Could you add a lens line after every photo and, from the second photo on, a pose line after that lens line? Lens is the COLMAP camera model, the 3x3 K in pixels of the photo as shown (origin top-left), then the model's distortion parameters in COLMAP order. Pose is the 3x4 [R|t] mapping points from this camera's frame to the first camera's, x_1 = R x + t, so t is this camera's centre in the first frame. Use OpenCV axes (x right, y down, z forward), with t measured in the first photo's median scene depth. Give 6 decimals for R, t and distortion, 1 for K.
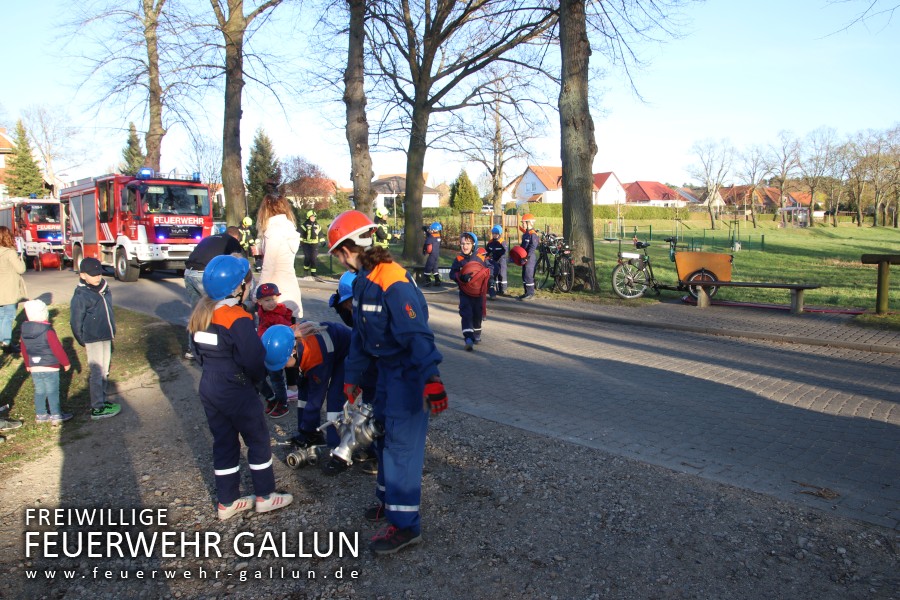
lens RADIAL K [[677.7, 0, 451.8], [0, 677.7, 318.6], [0, 0, 1]] dist [-0.141053, 0.089412]
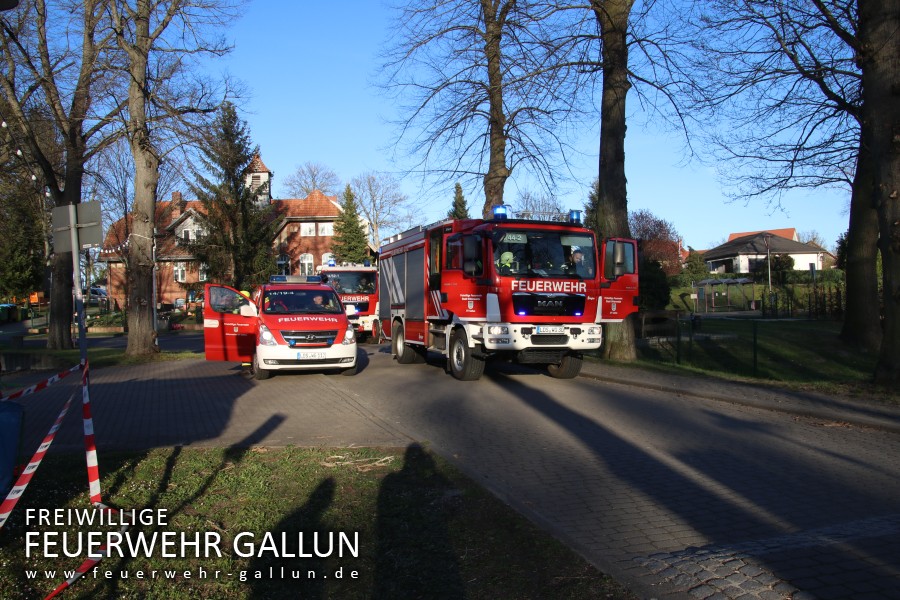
lens RADIAL K [[720.3, 0, 450.0], [0, 720.3, 300.0], [0, 0, 1]] dist [0.003276, 0.002137]
pose [[0.901280, -0.009897, -0.433125, -0.139601], [-0.046749, 0.991680, -0.119939, -0.034151], [0.430708, 0.128346, 0.893318, 0.245096]]
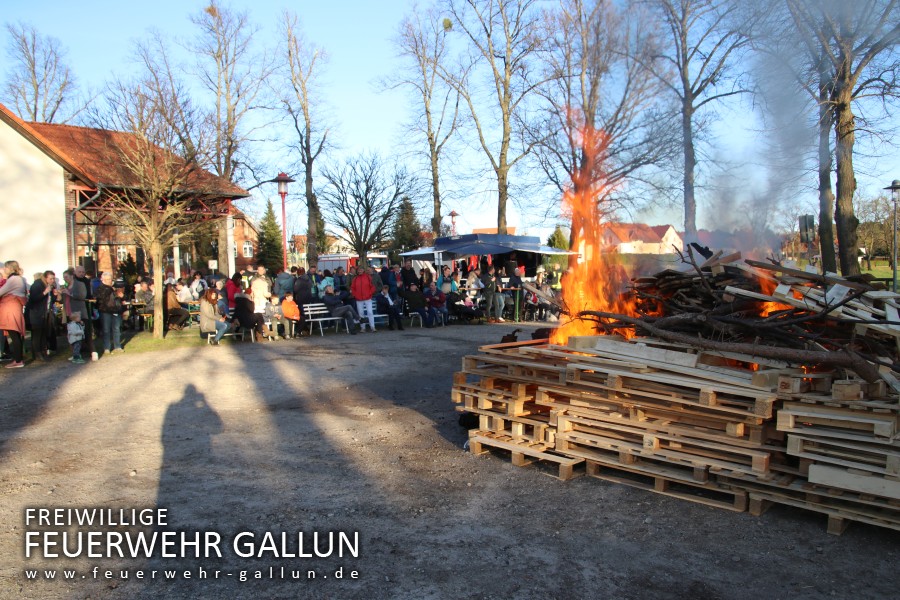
lens RADIAL K [[677.7, 0, 451.8], [0, 677.7, 318.6], [0, 0, 1]] dist [-0.141053, 0.089412]
pose [[0.997598, 0.003191, -0.069197, -0.293369], [-0.007728, 0.997830, -0.065393, 0.109655], [0.068838, 0.065770, 0.995457, -0.837375]]
